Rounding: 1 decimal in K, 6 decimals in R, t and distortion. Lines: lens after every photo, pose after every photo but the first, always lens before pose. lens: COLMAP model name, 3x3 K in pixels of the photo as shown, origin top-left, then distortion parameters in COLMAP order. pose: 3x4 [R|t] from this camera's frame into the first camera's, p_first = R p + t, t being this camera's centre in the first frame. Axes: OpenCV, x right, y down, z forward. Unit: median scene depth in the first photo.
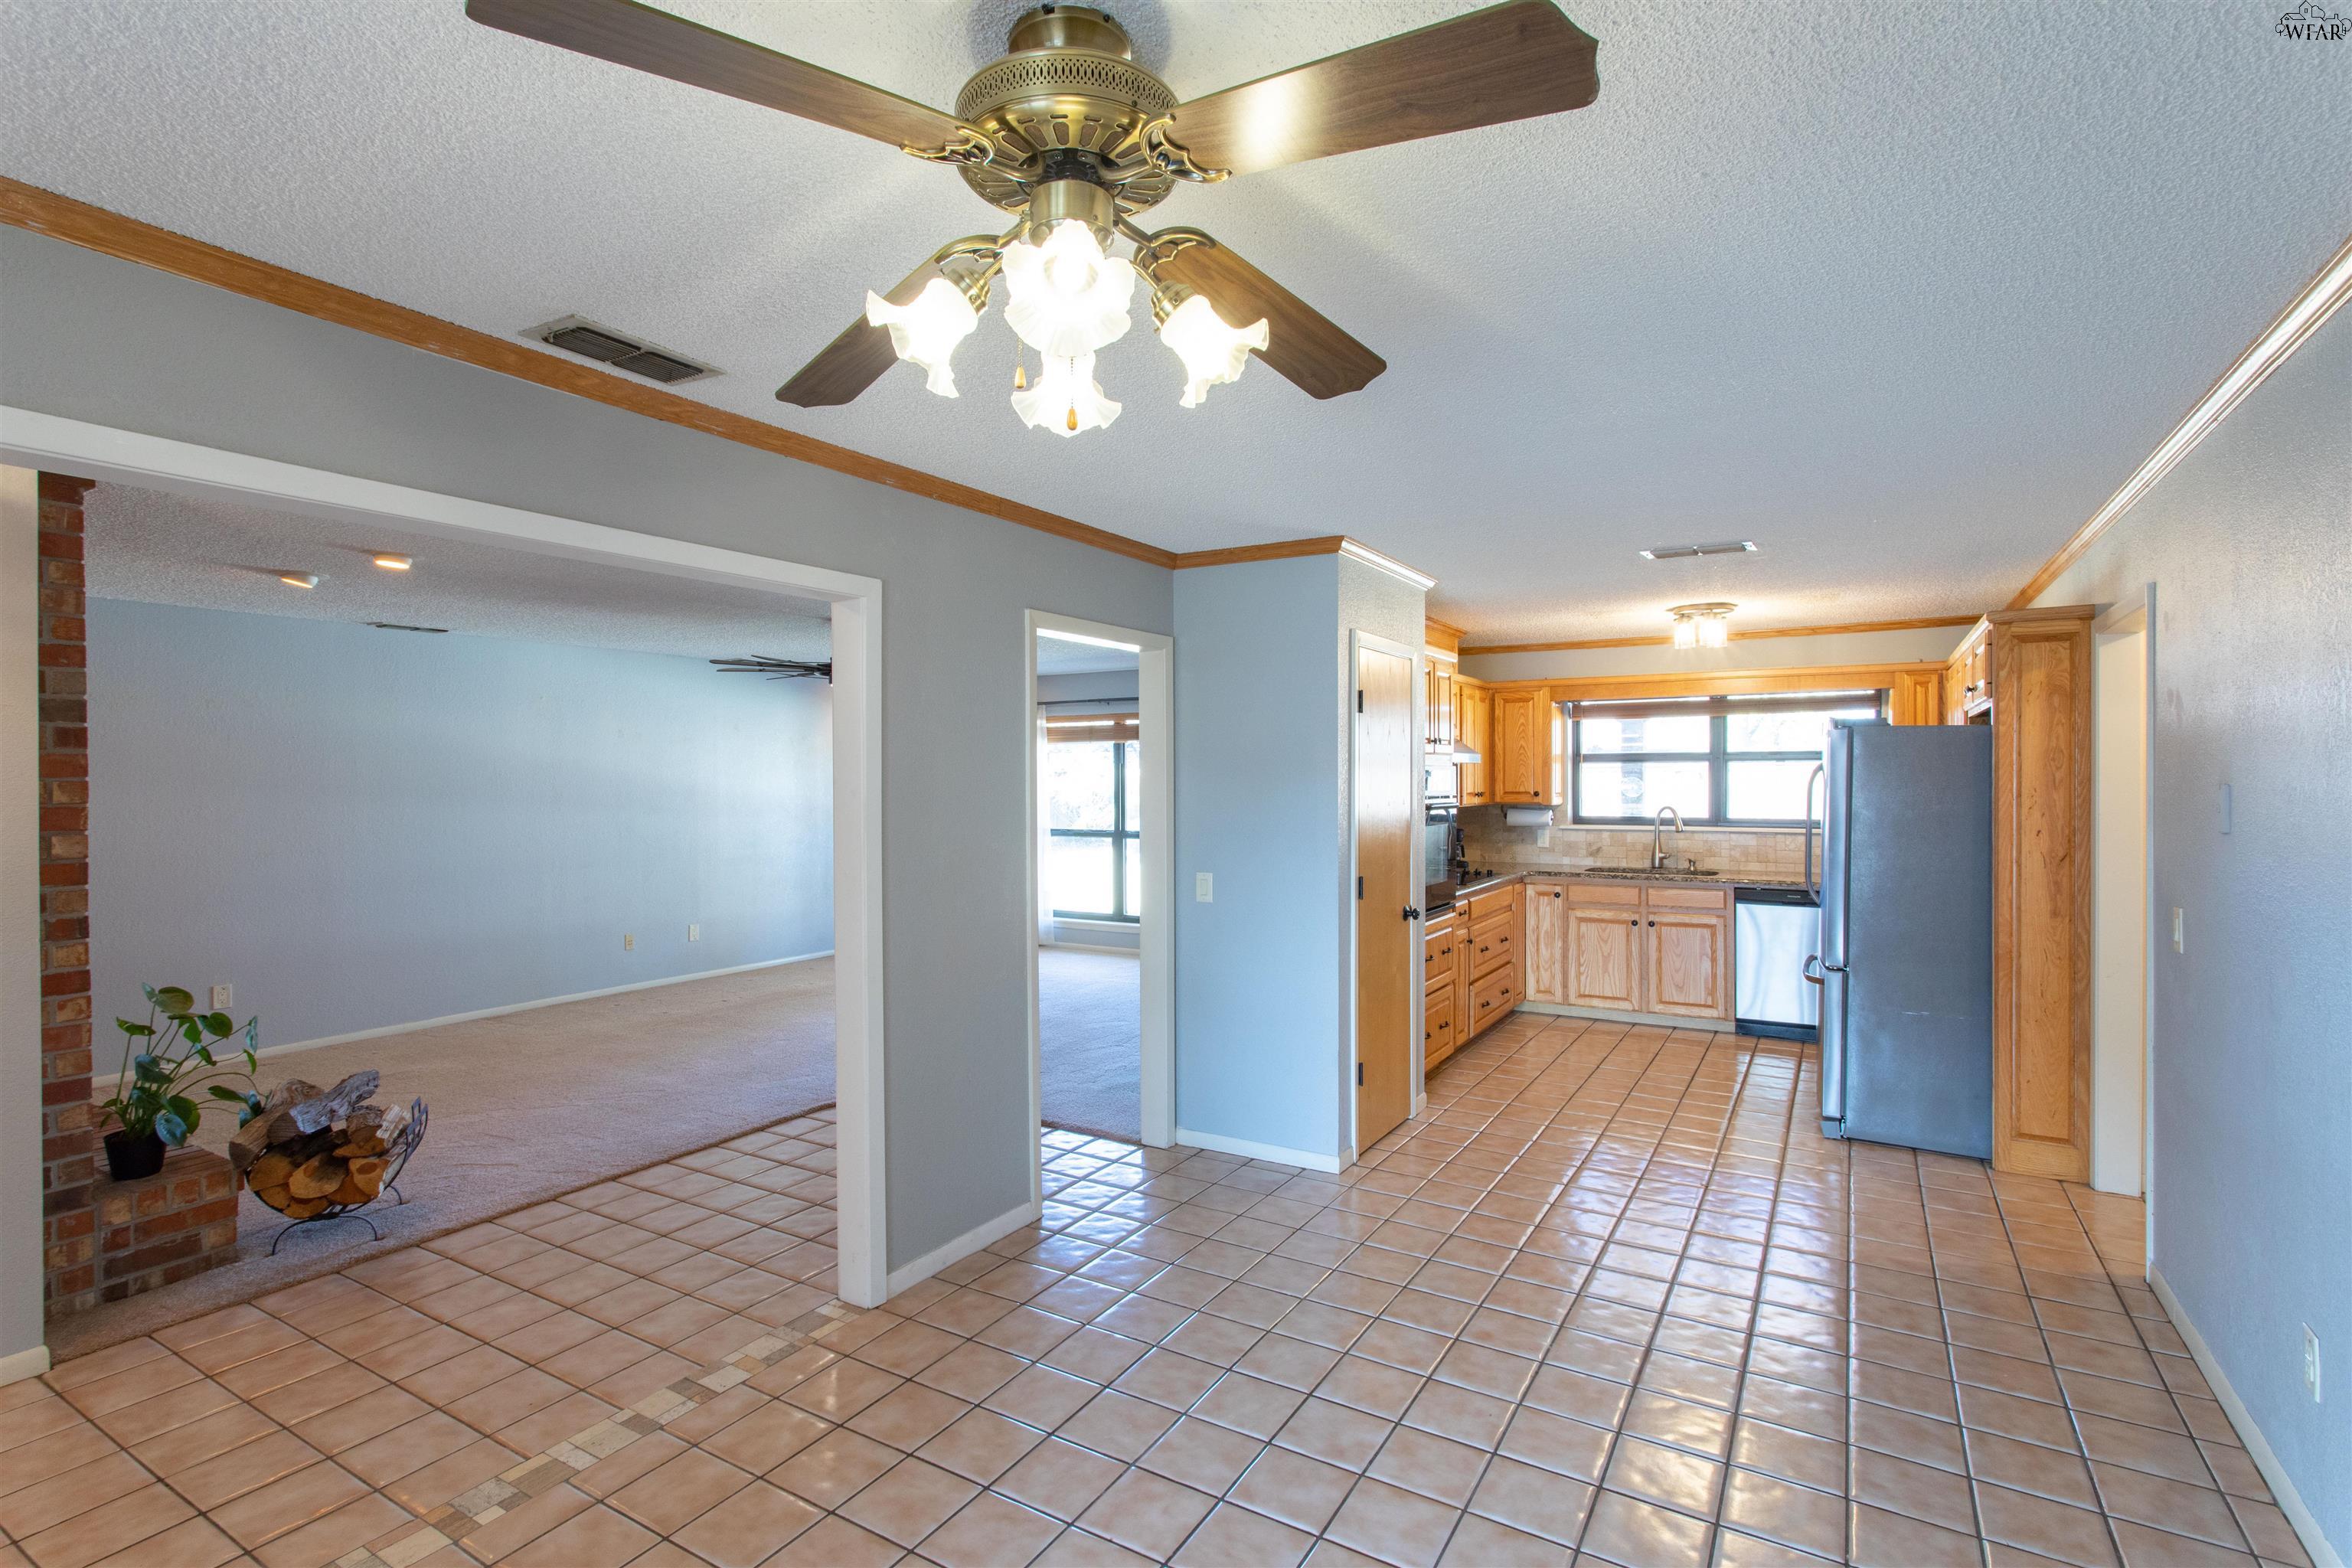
lens RADIAL K [[1138.9, 0, 1154.2], [0, 1138.9, 787.7], [0, 0, 1]] dist [-0.004420, 0.002430]
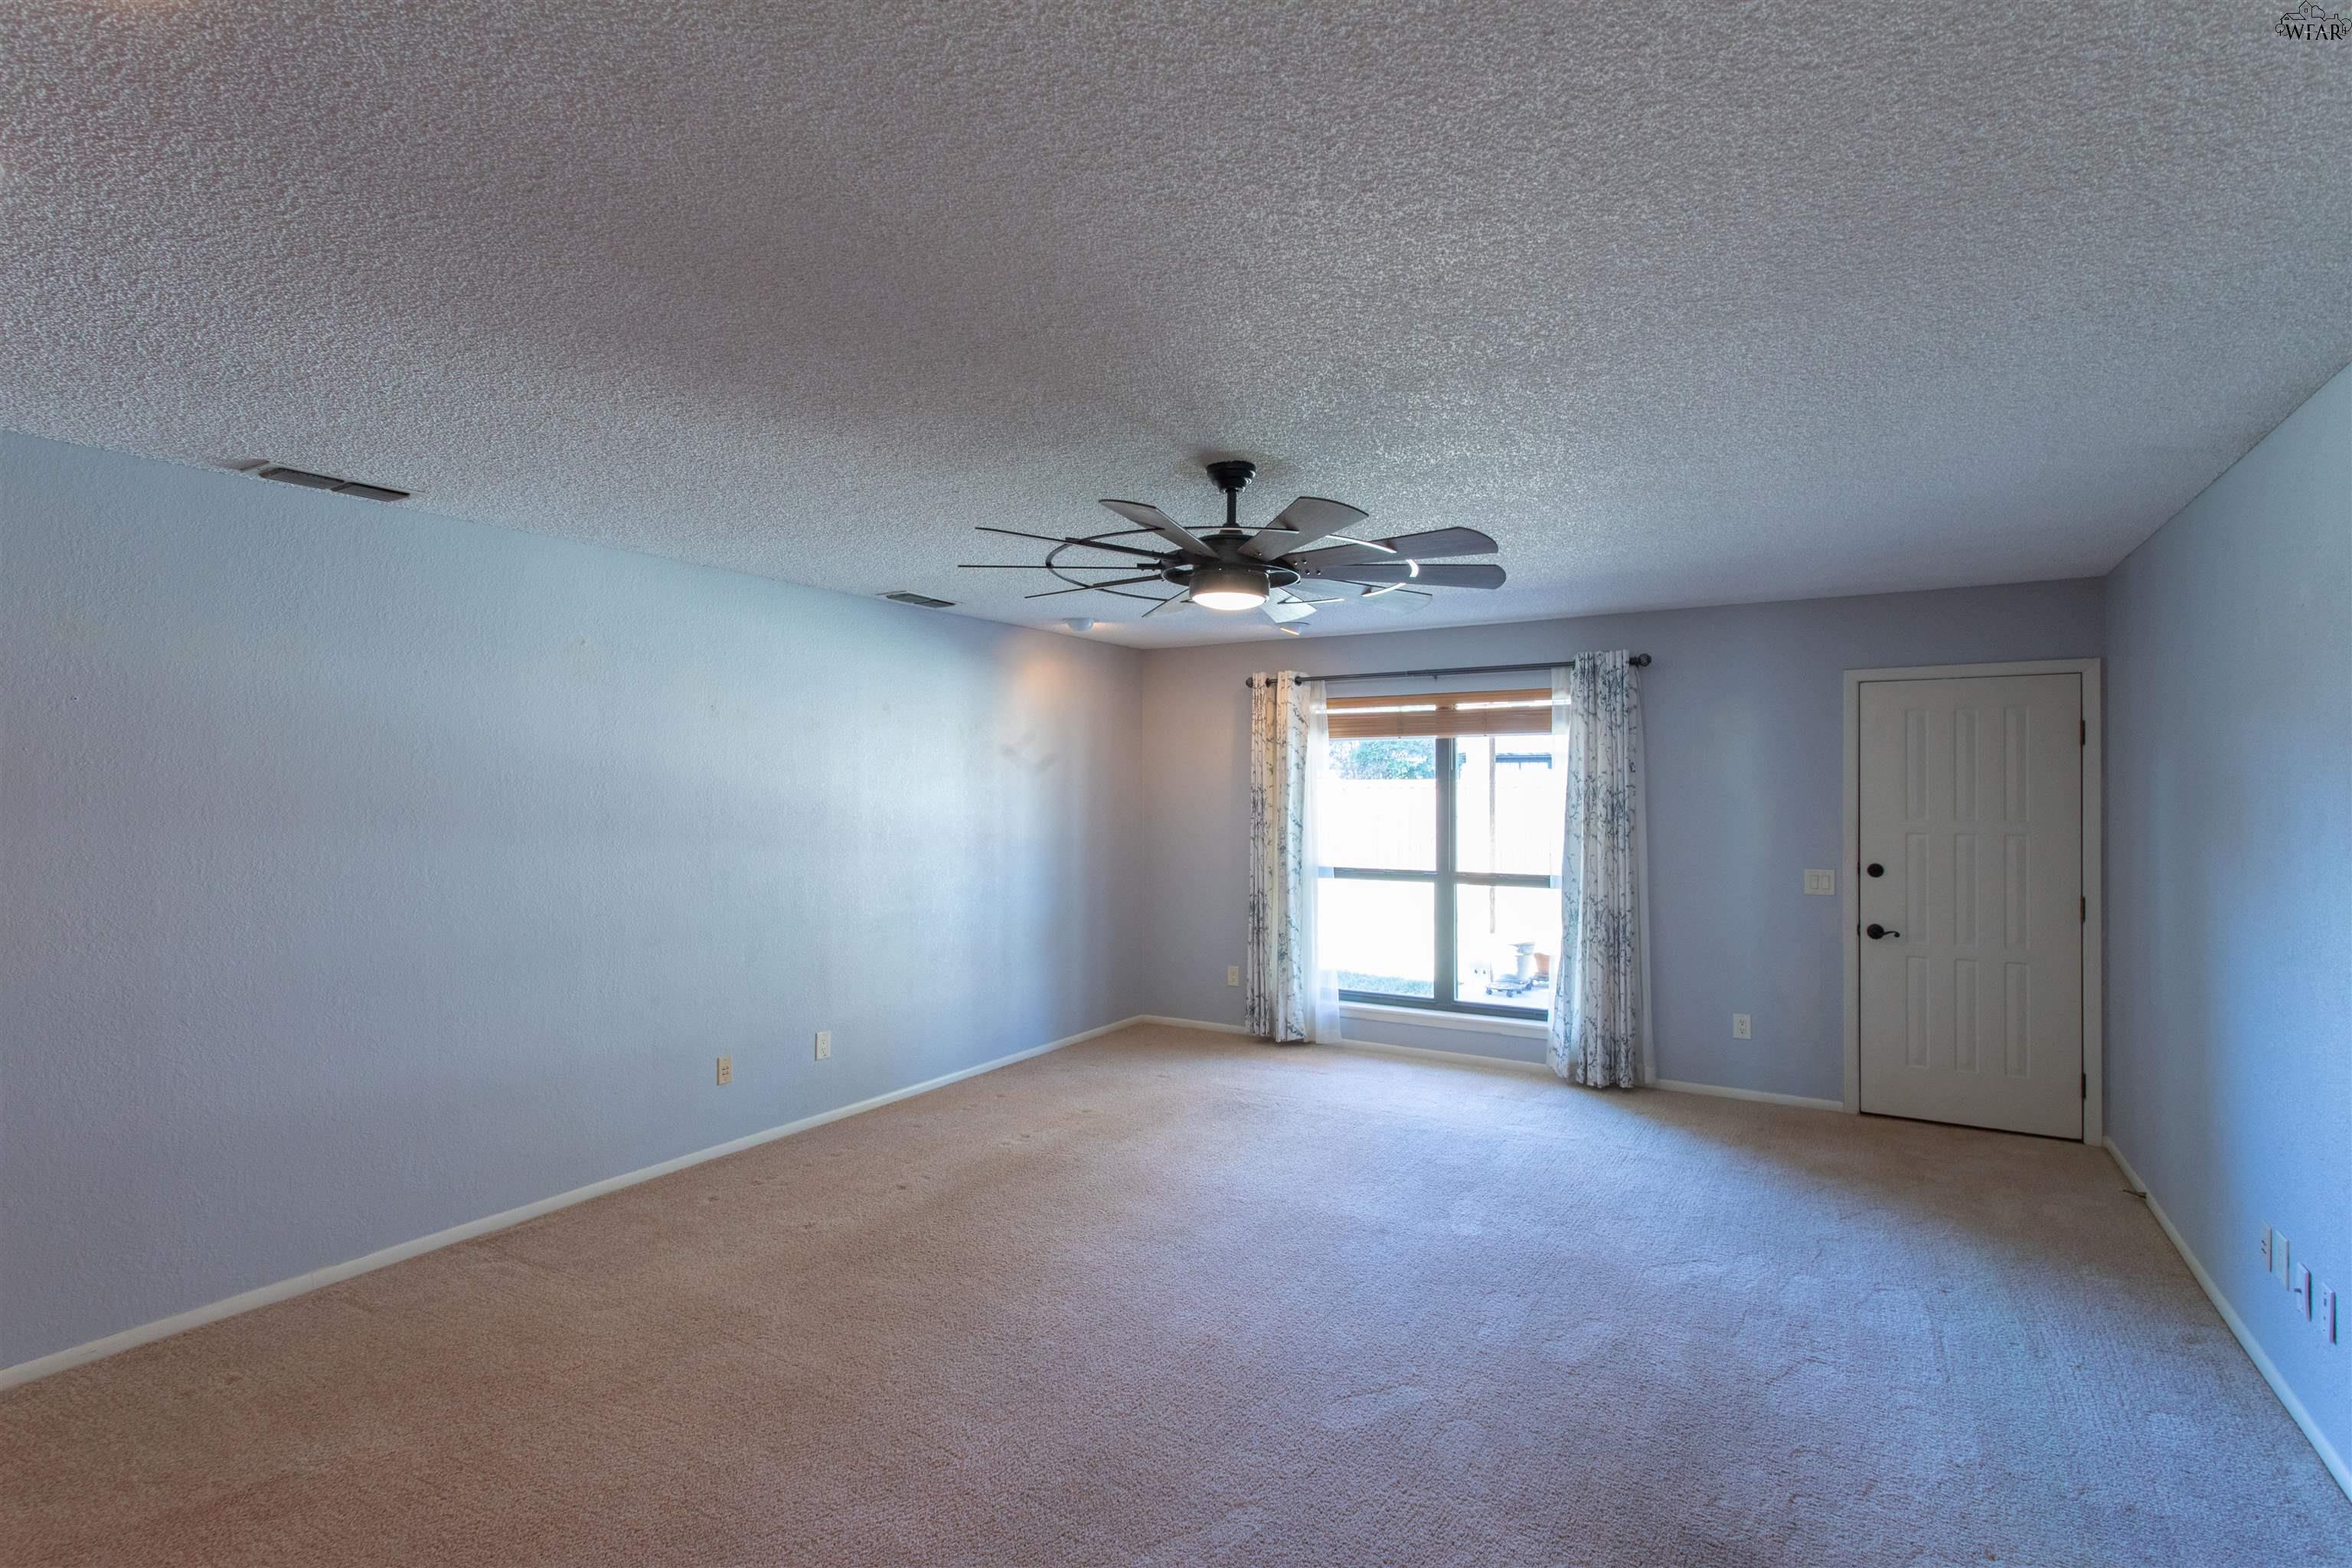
lens RADIAL K [[1138.9, 0, 1158.2], [0, 1138.9, 786.5], [0, 0, 1]] dist [-0.004420, 0.002430]
pose [[0.999953, 0.005124, 0.008203, -0.274263], [-0.005017, 0.999903, -0.012976, -0.002740], [-0.008268, 0.012934, 0.999882, 0.465277]]
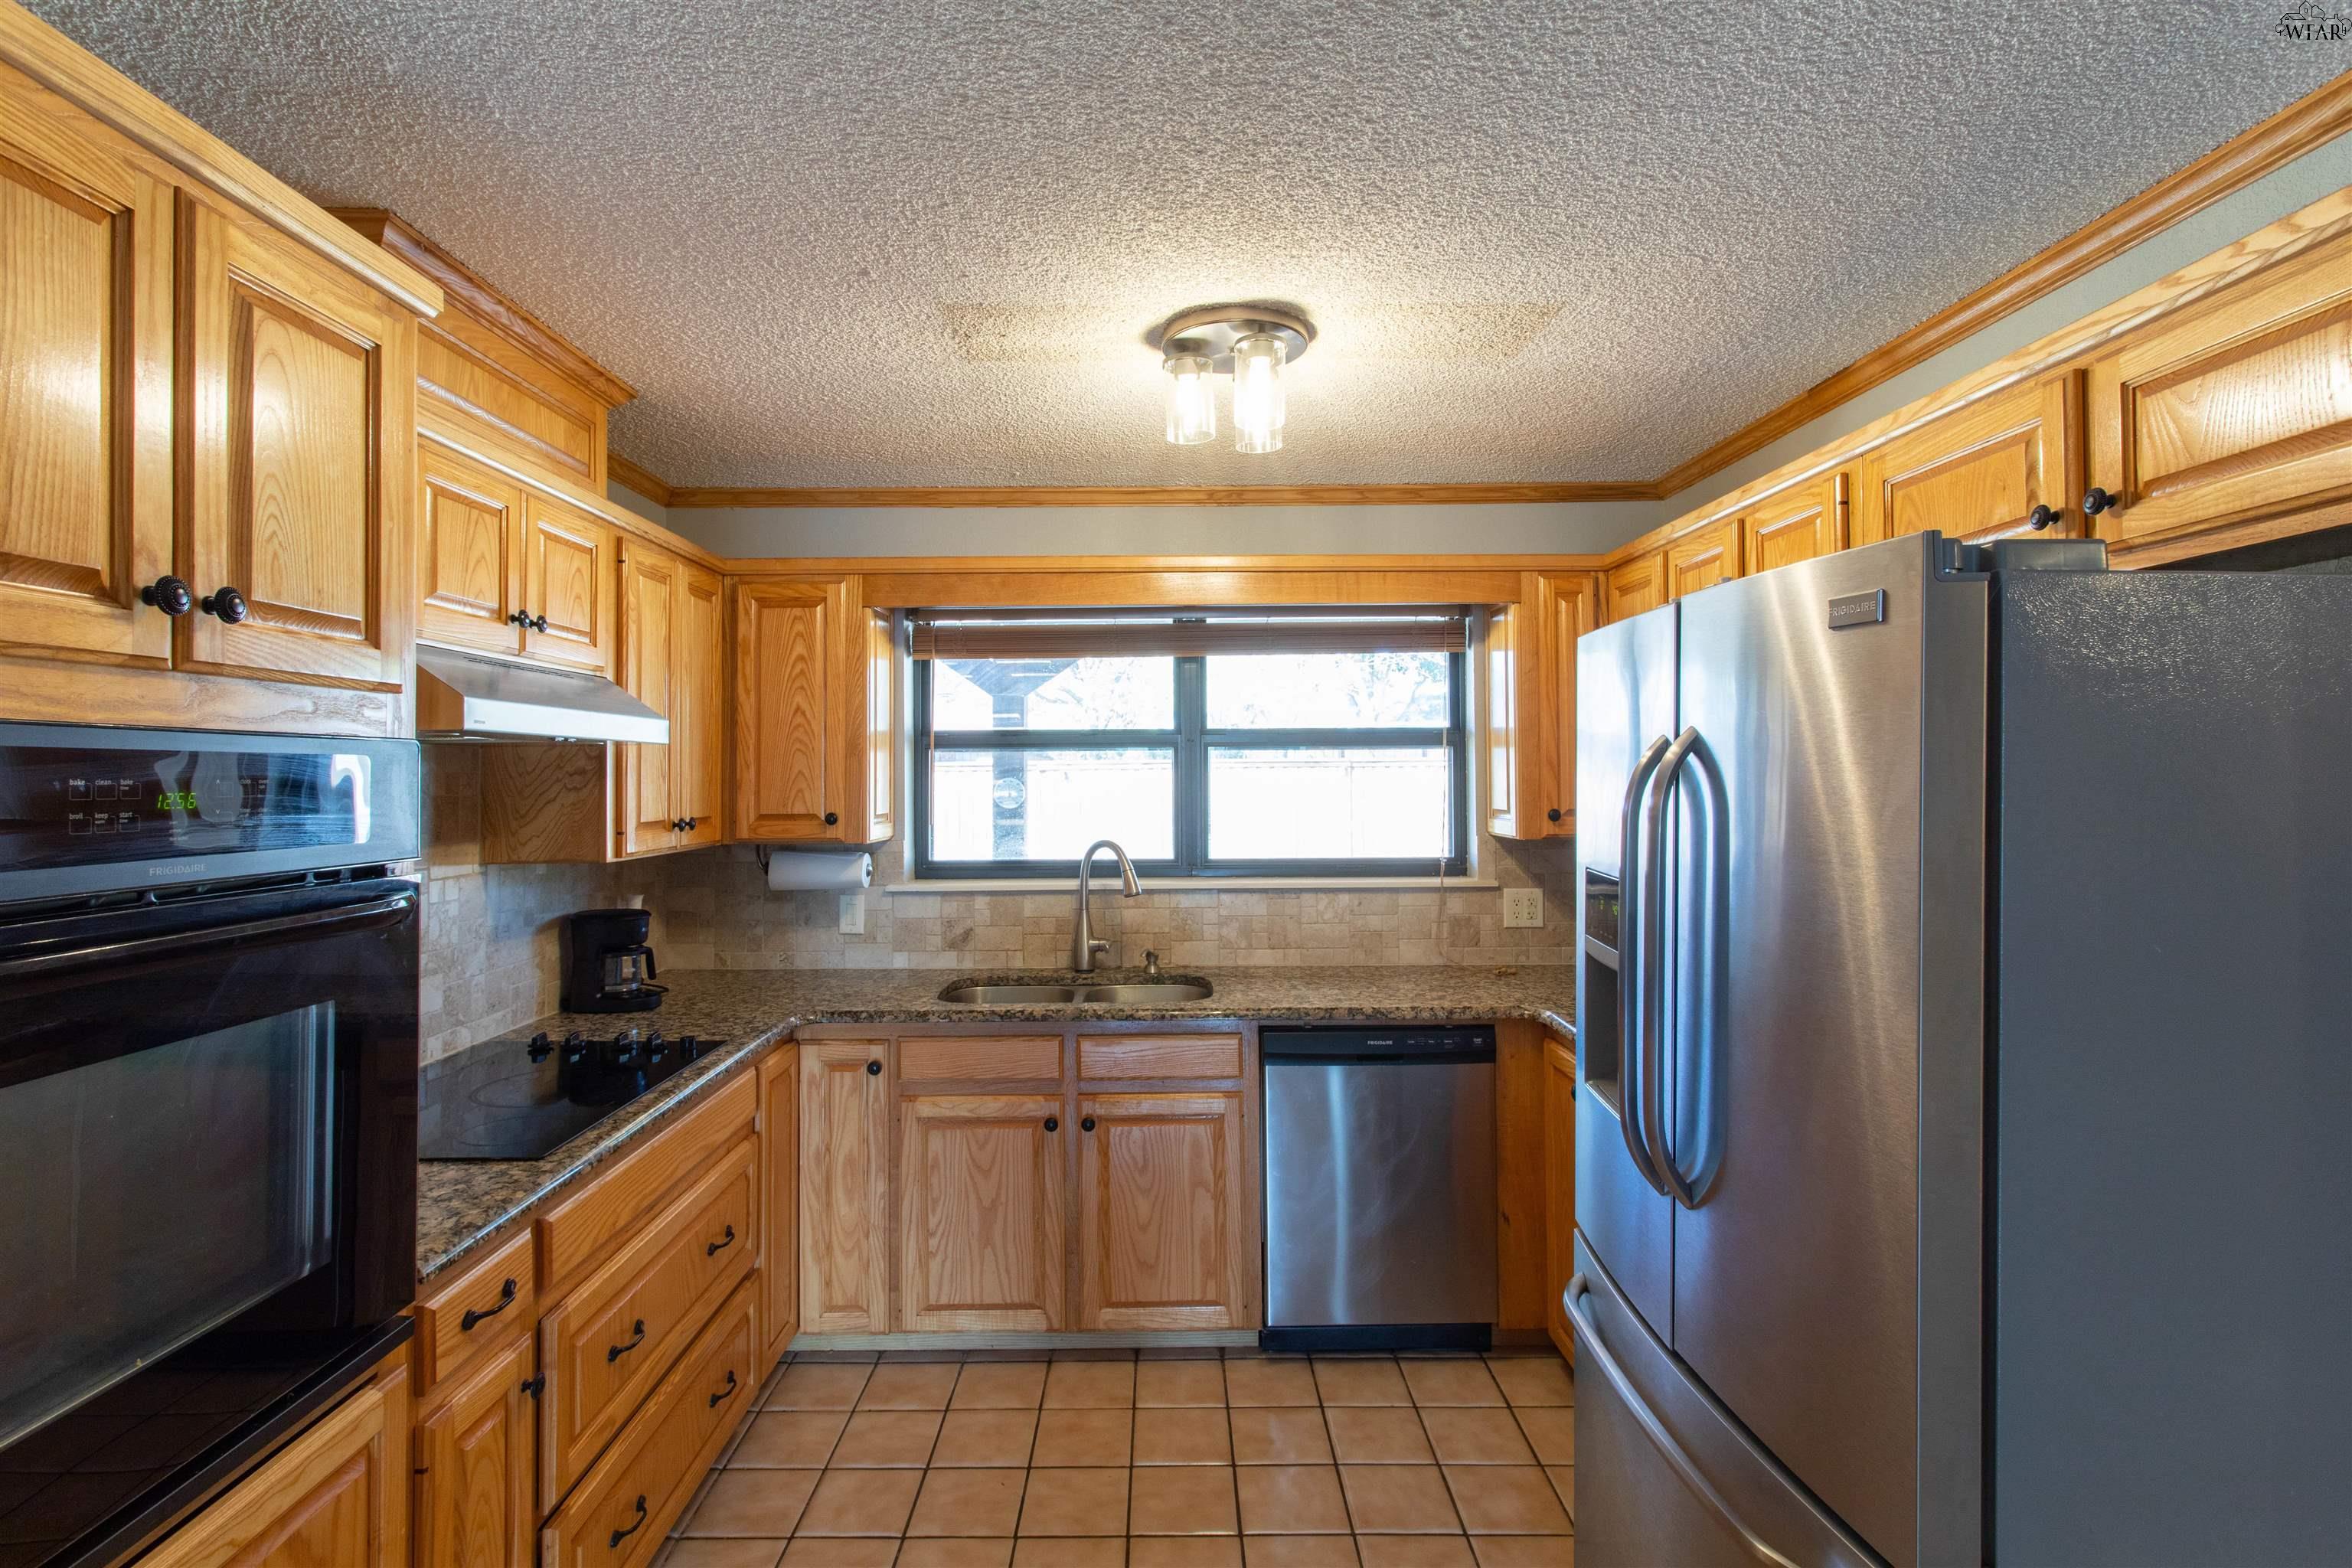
lens RADIAL K [[1138.9, 0, 1144.5], [0, 1138.9, 747.2], [0, 0, 1]] dist [-0.004420, 0.002430]
pose [[0.858415, 0.010560, 0.512847, 0.220368], [0.008101, 0.999384, -0.034137, -0.006166], [-0.512891, 0.033458, 0.857801, 0.579638]]
